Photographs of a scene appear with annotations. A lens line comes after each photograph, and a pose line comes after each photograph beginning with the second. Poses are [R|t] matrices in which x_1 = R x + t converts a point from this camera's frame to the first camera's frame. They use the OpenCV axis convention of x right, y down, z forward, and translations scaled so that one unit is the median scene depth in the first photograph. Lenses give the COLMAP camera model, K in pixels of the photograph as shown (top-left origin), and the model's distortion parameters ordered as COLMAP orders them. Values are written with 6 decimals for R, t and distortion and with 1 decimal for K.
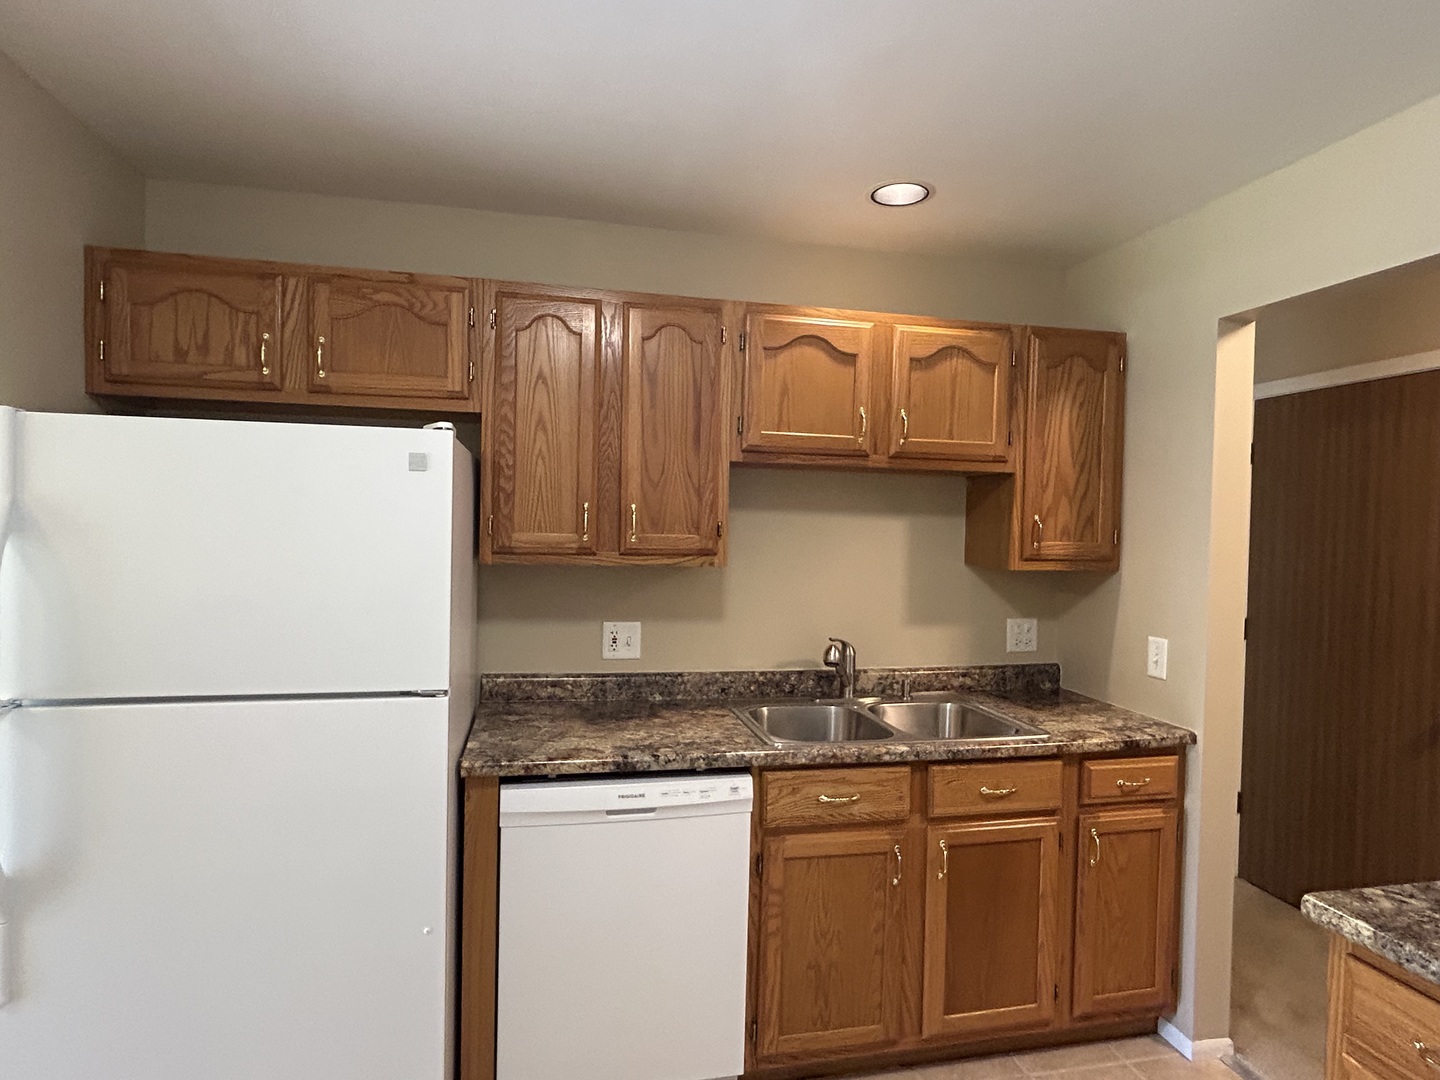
lens RADIAL K [[783.9, 0, 724.0], [0, 783.9, 539.9], [0, 0, 1]] dist [0.001725, -0.003199]
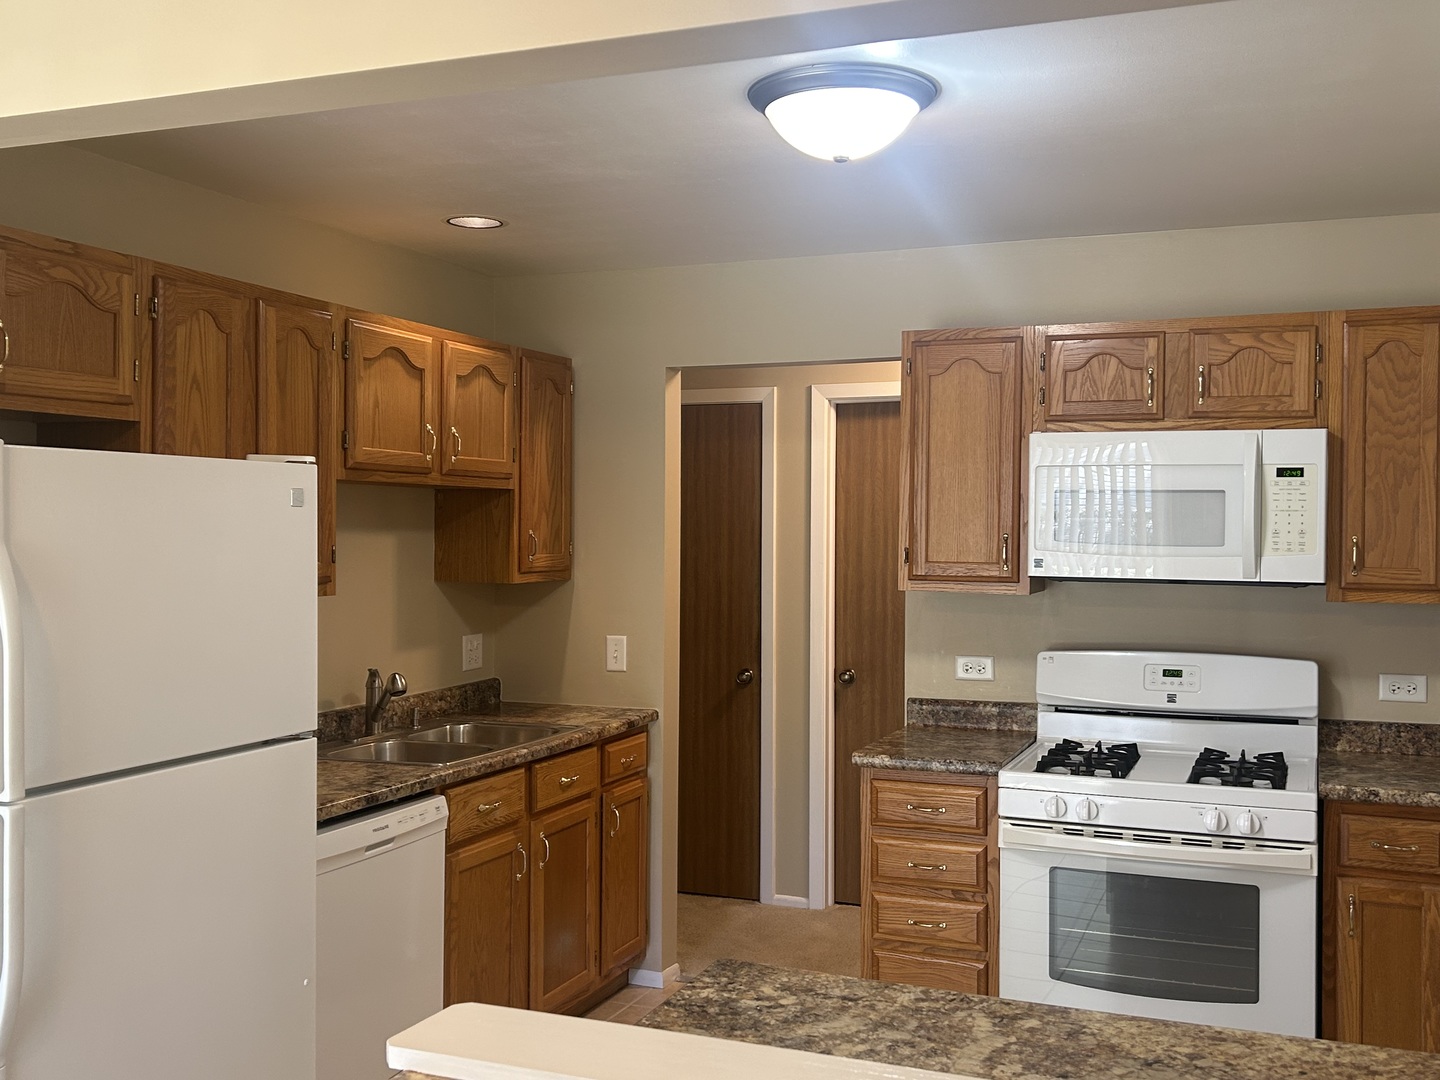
lens RADIAL K [[1451.0, 0, 720.6], [0, 1451.0, 532.4], [0, 0, 1]] dist [0.039386, 0.000000]
pose [[0.561232, -0.023452, 0.827326, -1.137703], [0.027757, 0.999570, 0.009505, -0.042045], [-0.827193, 0.017630, 0.561641, -0.319351]]
